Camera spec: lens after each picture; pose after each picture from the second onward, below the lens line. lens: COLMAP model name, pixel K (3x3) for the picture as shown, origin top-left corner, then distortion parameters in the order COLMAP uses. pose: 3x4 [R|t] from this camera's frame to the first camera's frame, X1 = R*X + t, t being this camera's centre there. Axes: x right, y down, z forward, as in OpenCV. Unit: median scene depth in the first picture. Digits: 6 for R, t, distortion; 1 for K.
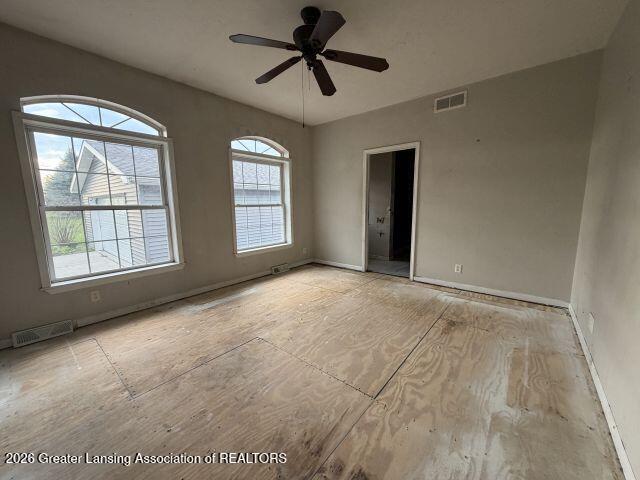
lens RADIAL K [[255.1, 0, 318.8], [0, 255.1, 240.1], [0, 0, 1]] dist [-0.002058, -0.000177]
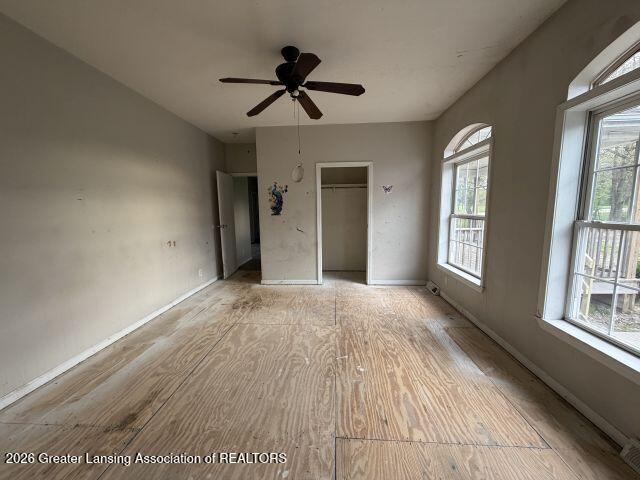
lens RADIAL K [[255.1, 0, 318.8], [0, 255.1, 240.1], [0, 0, 1]] dist [-0.002058, -0.000177]
pose [[-0.811909, 0.094632, -0.576063, 0.511389], [-0.058162, 0.968753, 0.241113, -0.320076], [0.580879, 0.229267, -0.781035, 1.855238]]
